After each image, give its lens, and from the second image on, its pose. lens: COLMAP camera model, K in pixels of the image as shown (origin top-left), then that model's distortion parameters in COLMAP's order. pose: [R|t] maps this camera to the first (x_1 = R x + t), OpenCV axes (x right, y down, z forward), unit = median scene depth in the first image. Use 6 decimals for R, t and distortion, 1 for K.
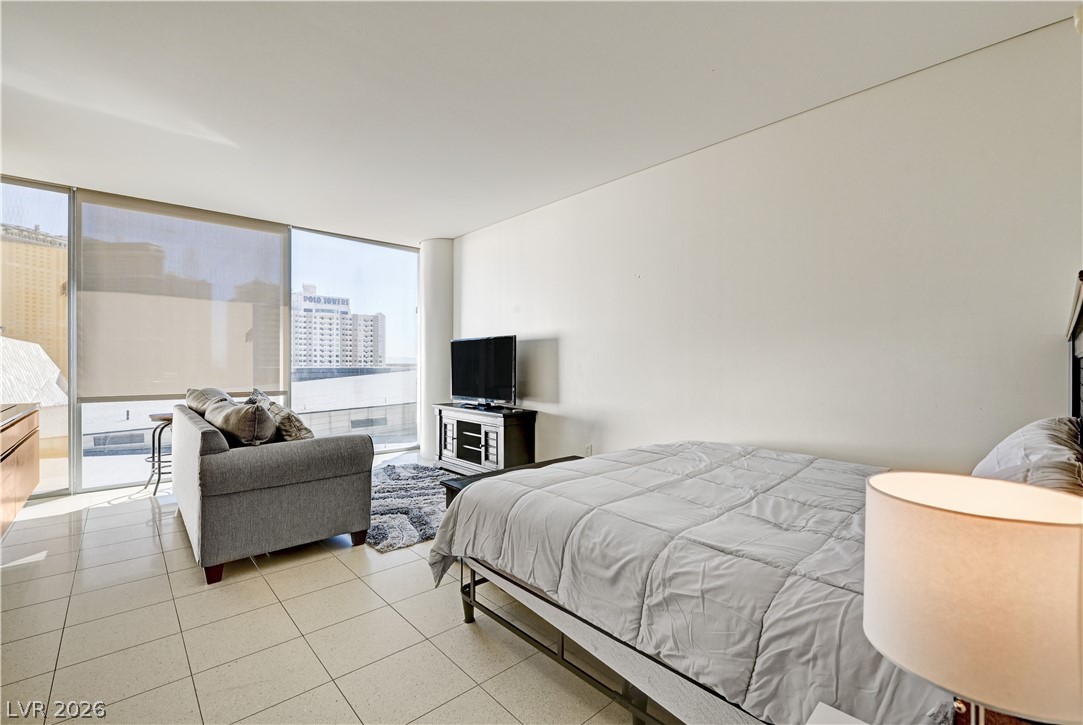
lens RADIAL K [[469.3, 0, 540.1], [0, 469.3, 366.4], [0, 0, 1]] dist [-0.001624, -0.000265]
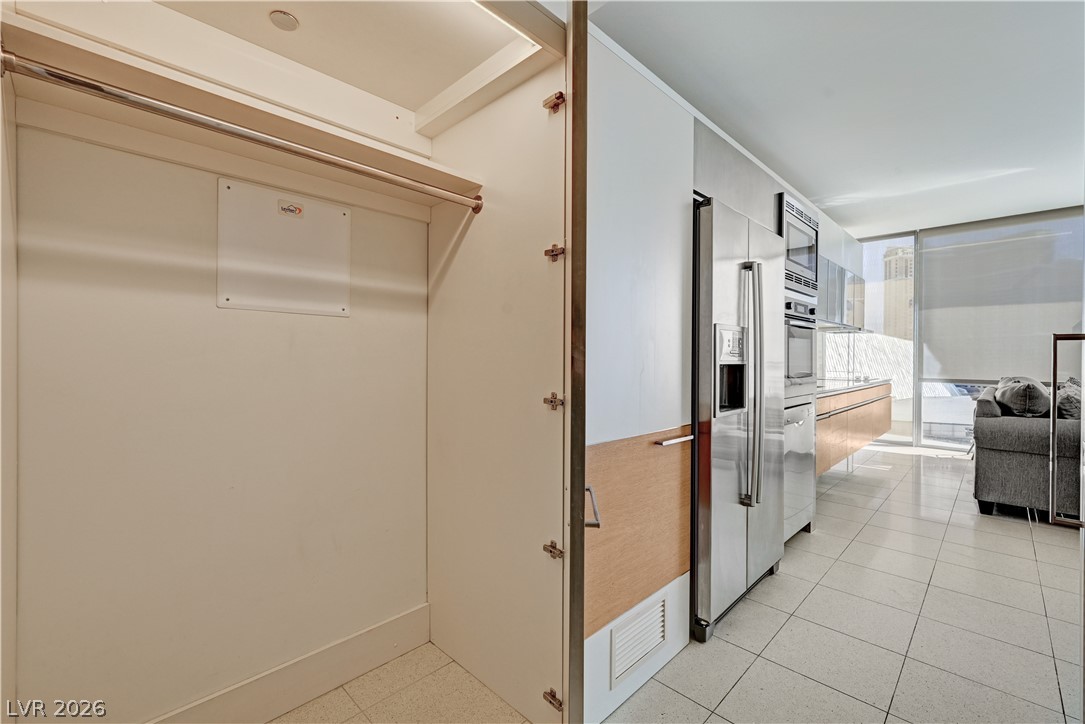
lens RADIAL K [[460.2, 0, 542.5], [0, 460.2, 362.0], [0, 0, 1]] dist [0.000556, 0.000000]
pose [[0.058137, 0.008780, -0.998270, 0.509777], [-0.010697, 0.999909, 0.008172, 0.029365], [0.998251, 0.010203, 0.058226, -0.324353]]
